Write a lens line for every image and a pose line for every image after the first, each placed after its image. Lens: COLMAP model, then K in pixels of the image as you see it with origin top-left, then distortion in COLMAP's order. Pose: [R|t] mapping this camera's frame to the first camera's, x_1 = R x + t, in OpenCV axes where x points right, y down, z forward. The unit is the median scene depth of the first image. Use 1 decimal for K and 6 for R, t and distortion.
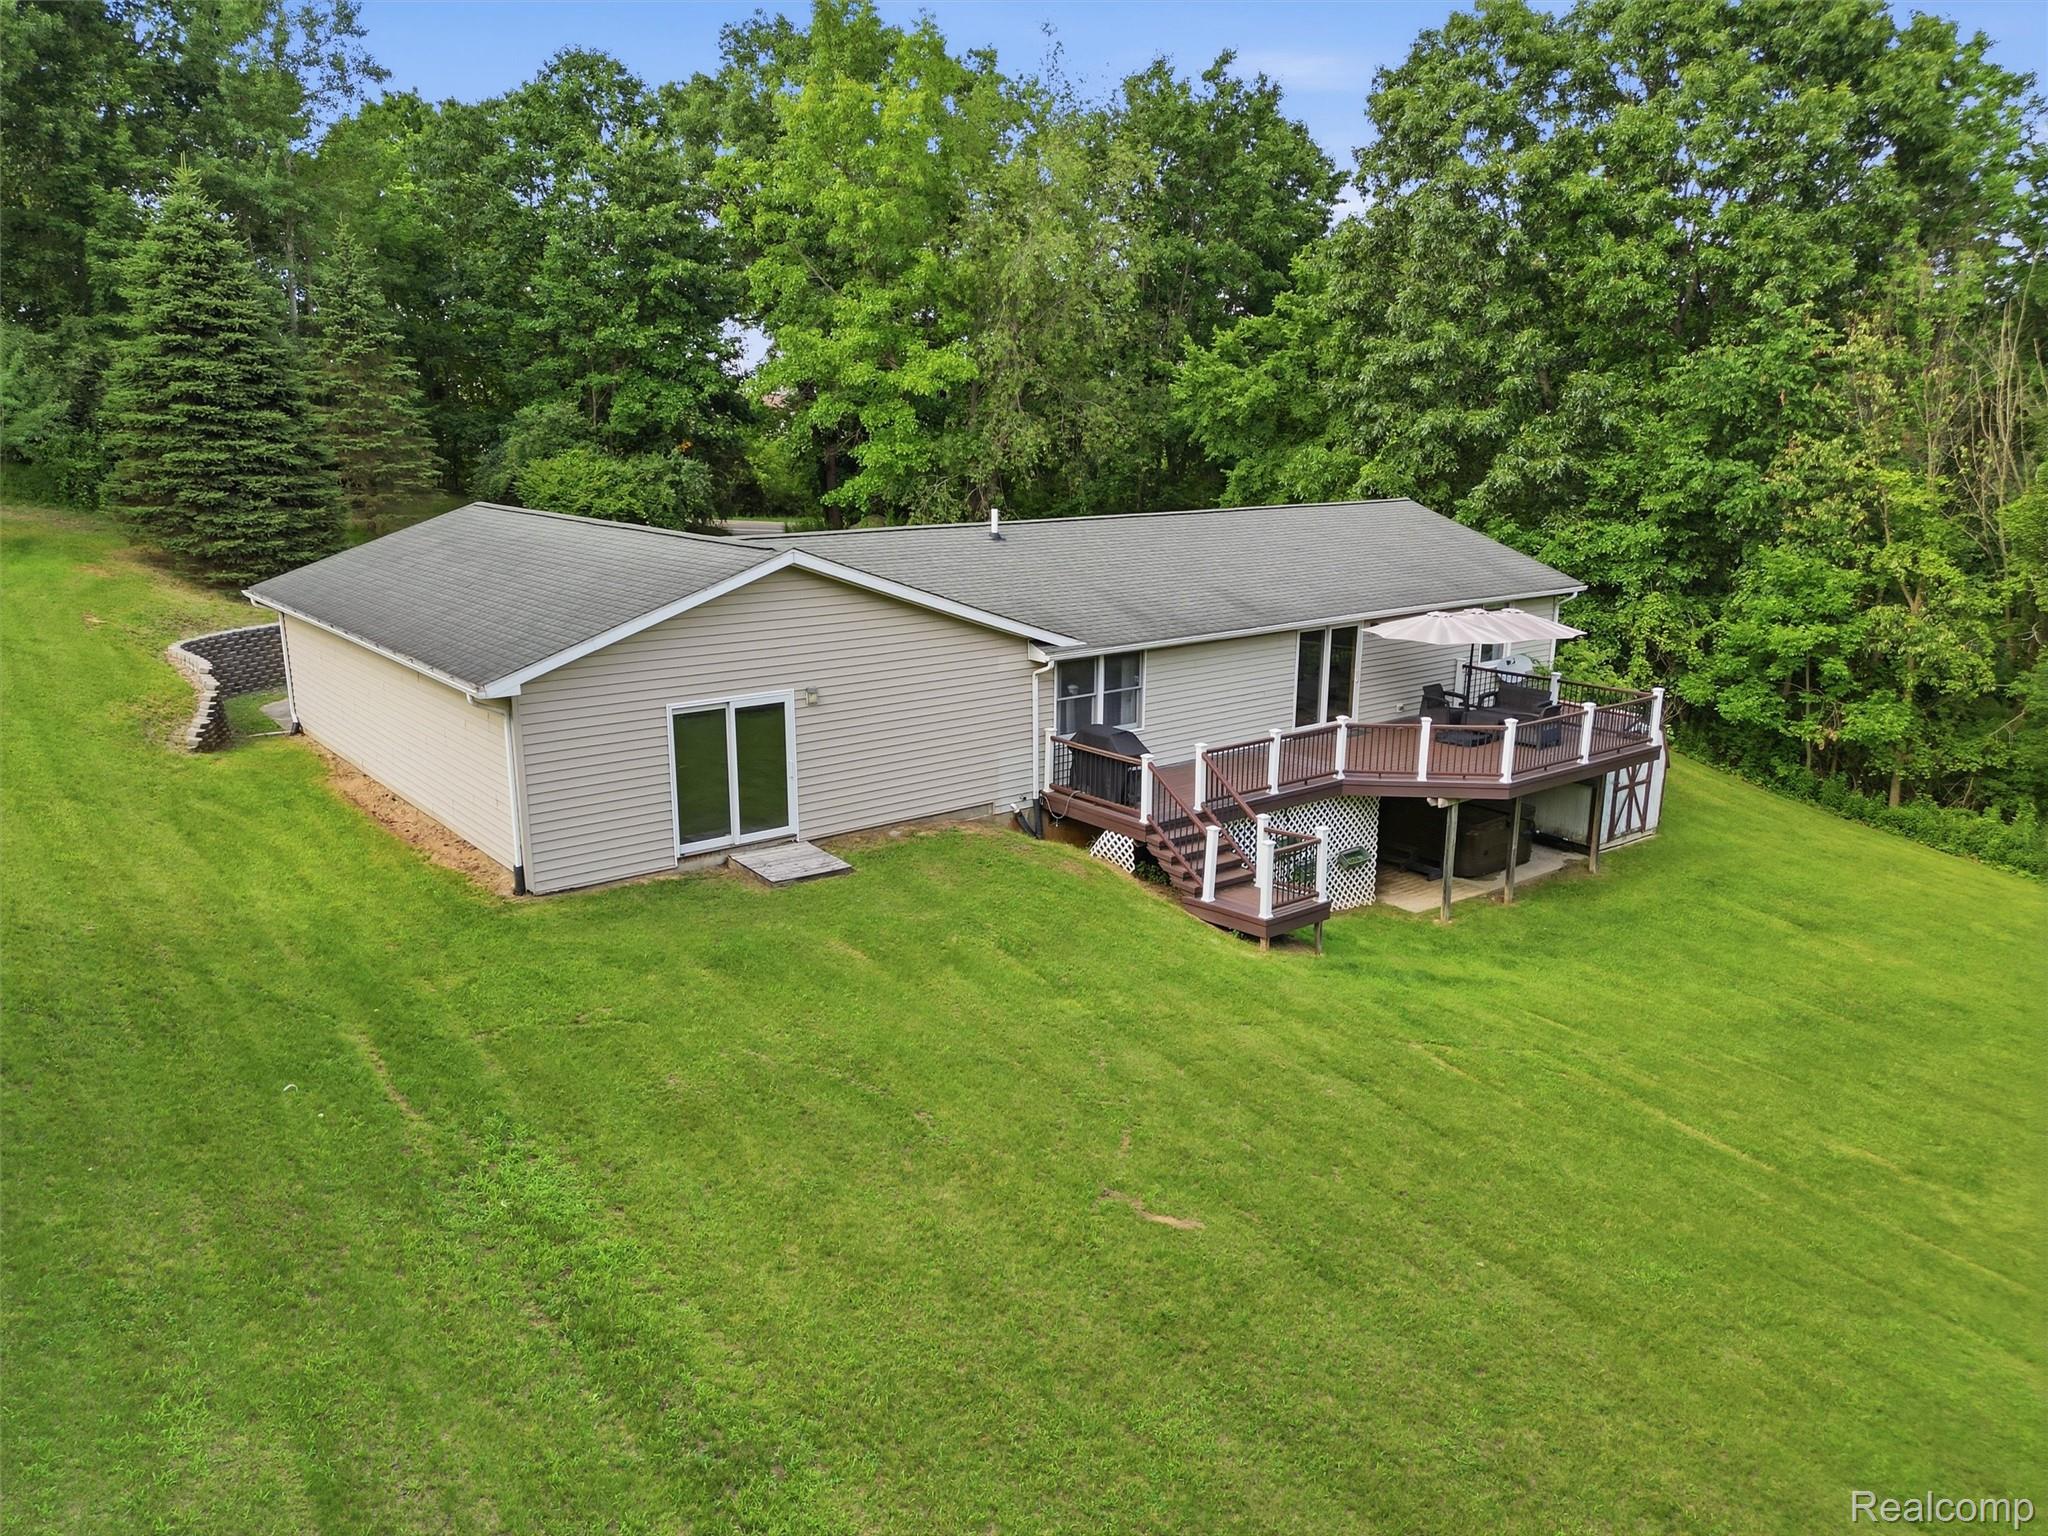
lens RADIAL K [[1428.2, 0, 1038.4], [0, 1428.2, 768.8], [0, 0, 1]] dist [0.053060, -0.022179]
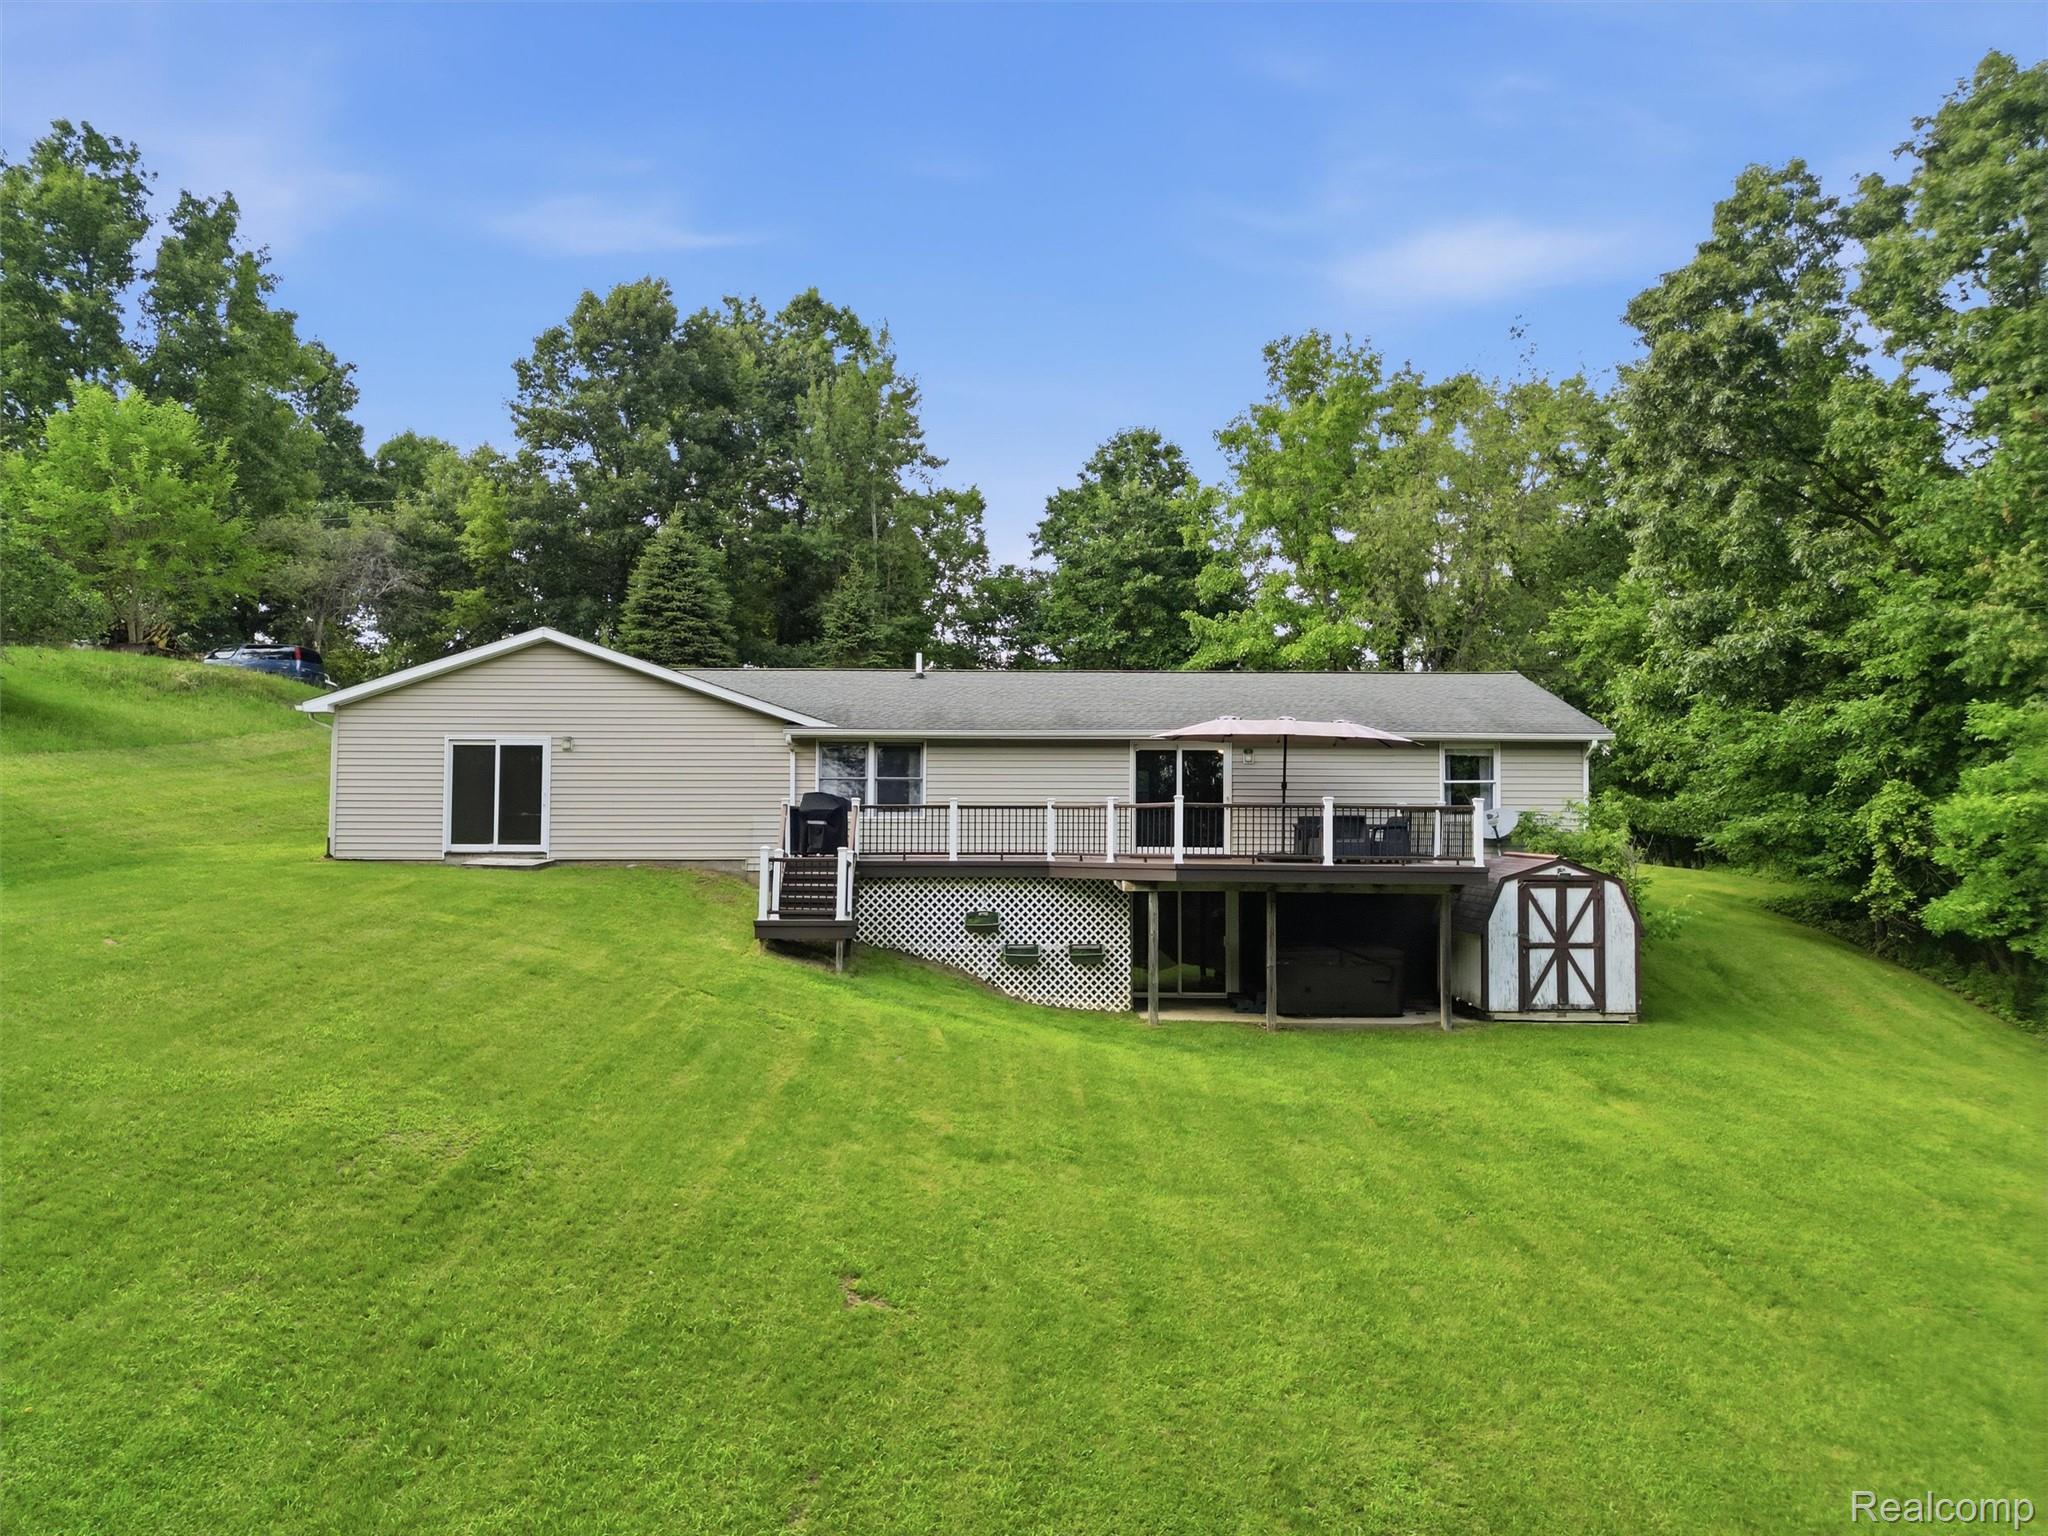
lens RADIAL K [[1428.2, 0, 1026.5], [0, 1428.2, 779.9], [0, 0, 1]] dist [0.053060, -0.022179]
pose [[0.796595, -0.020467, -0.604167, 0.824519], [-0.145635, 0.963493, -0.224660, 0.182624], [0.586708, 0.266950, 0.764533, 0.231549]]
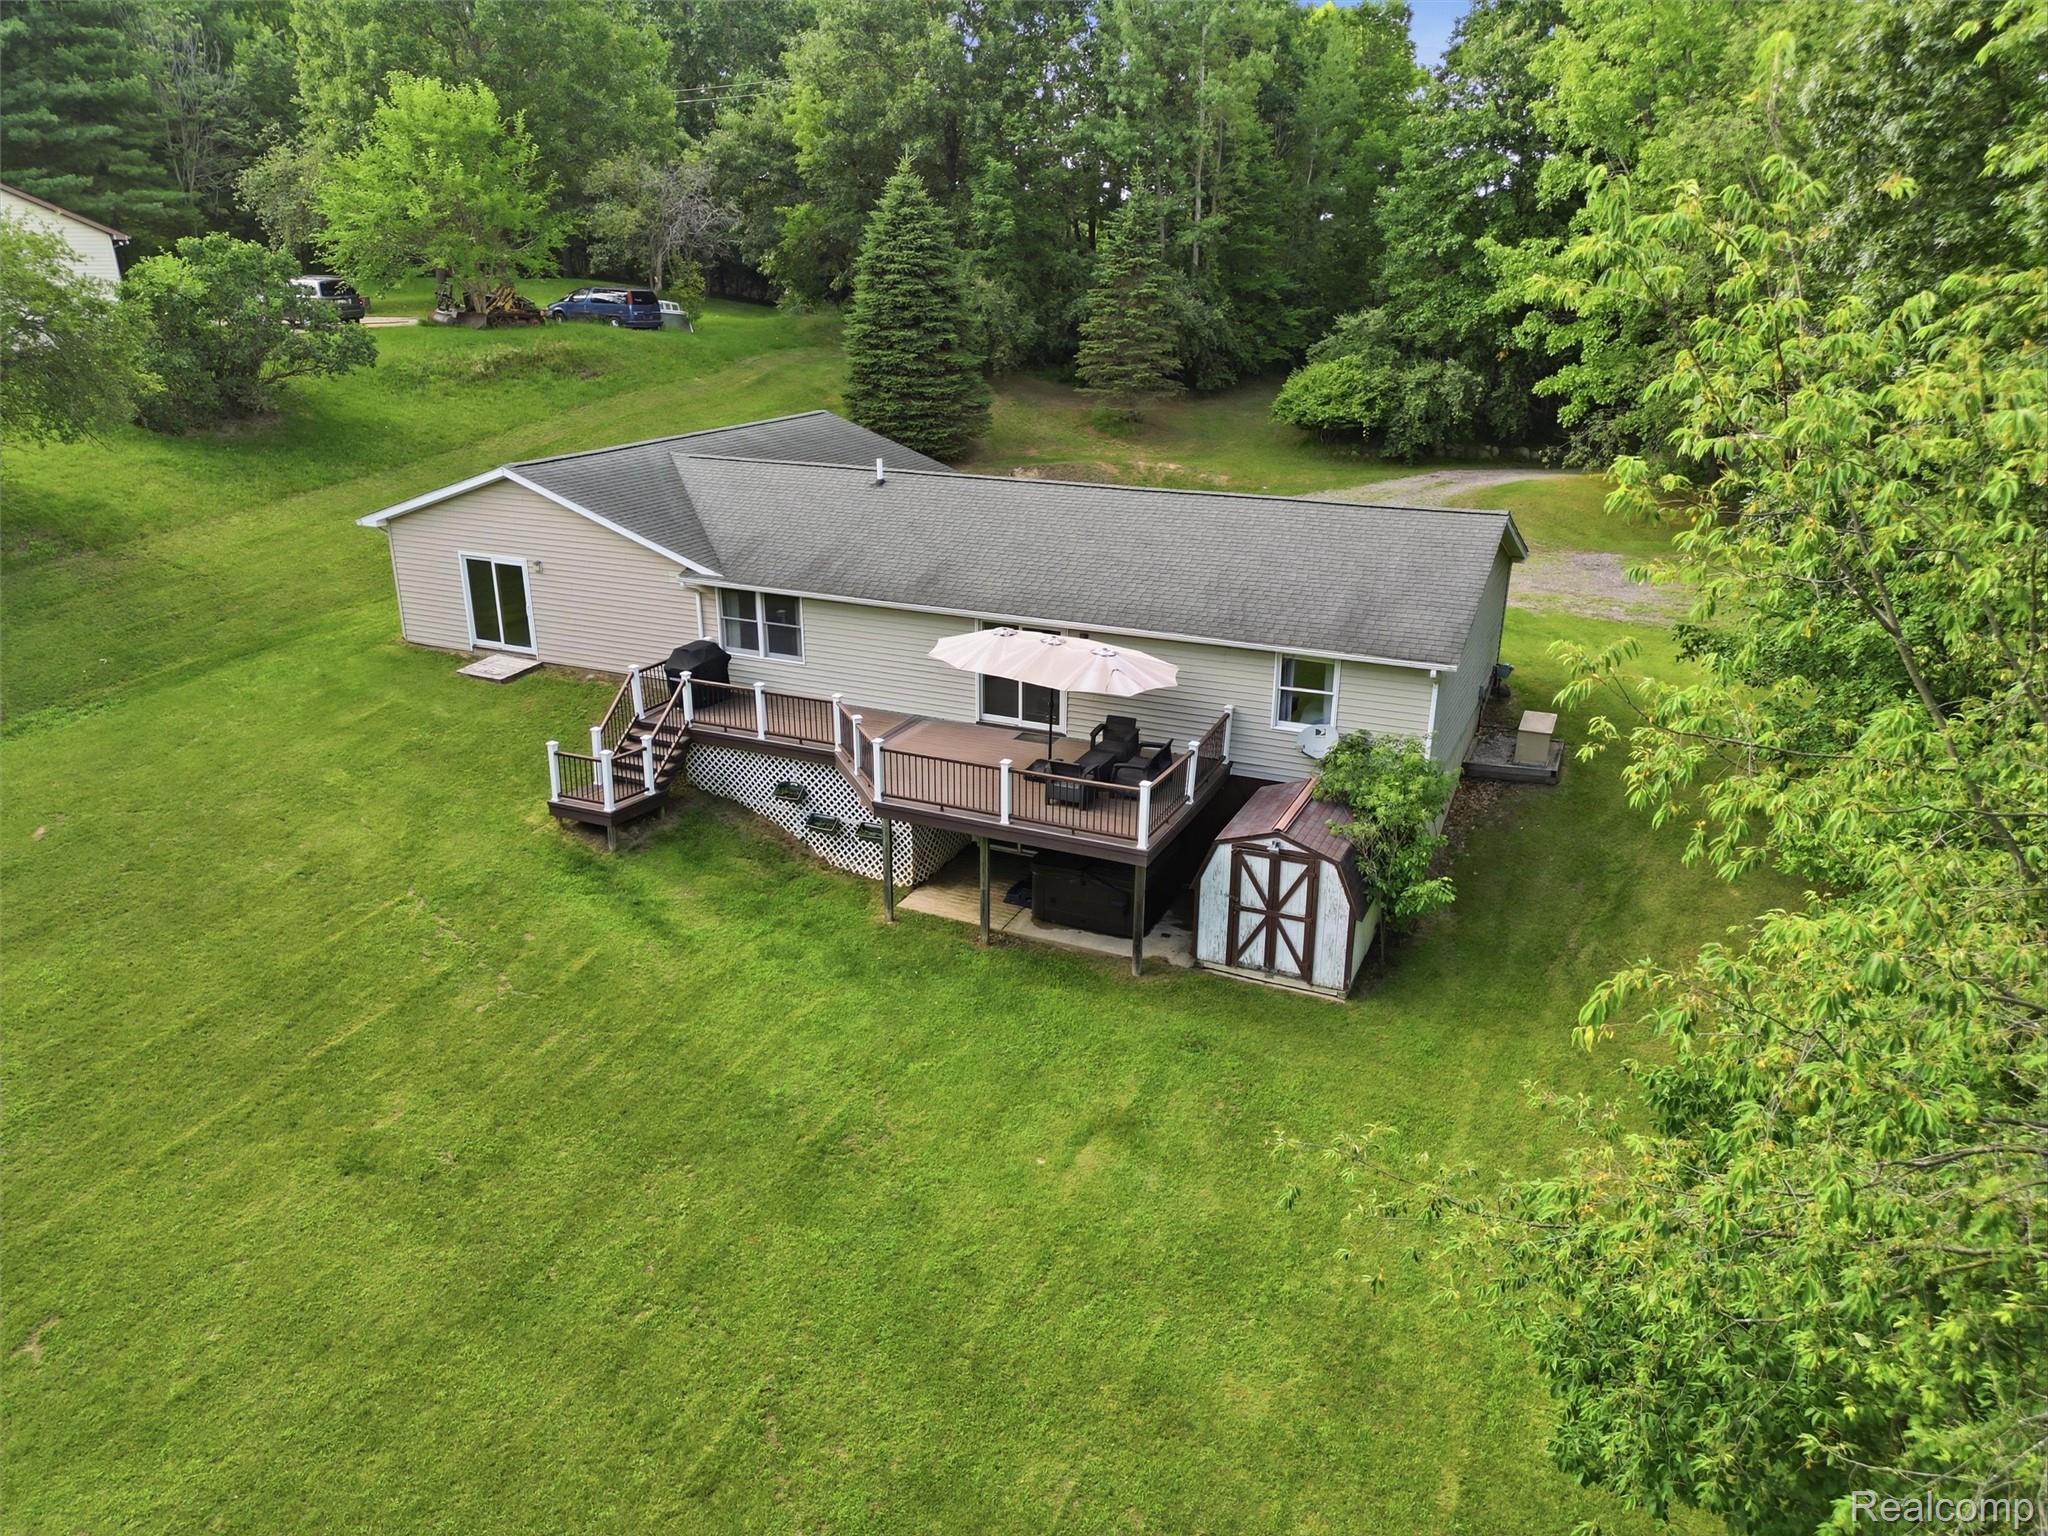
lens RADIAL K [[1428.2, 0, 1030.8], [0, 1428.2, 767.7], [0, 0, 1]] dist [0.053060, -0.022179]
pose [[0.465046, 0.302673, -0.831938, 1.215397], [-0.217405, 0.950007, 0.224101, -0.261512], [0.858177, 0.076650, 0.507599, 0.605188]]
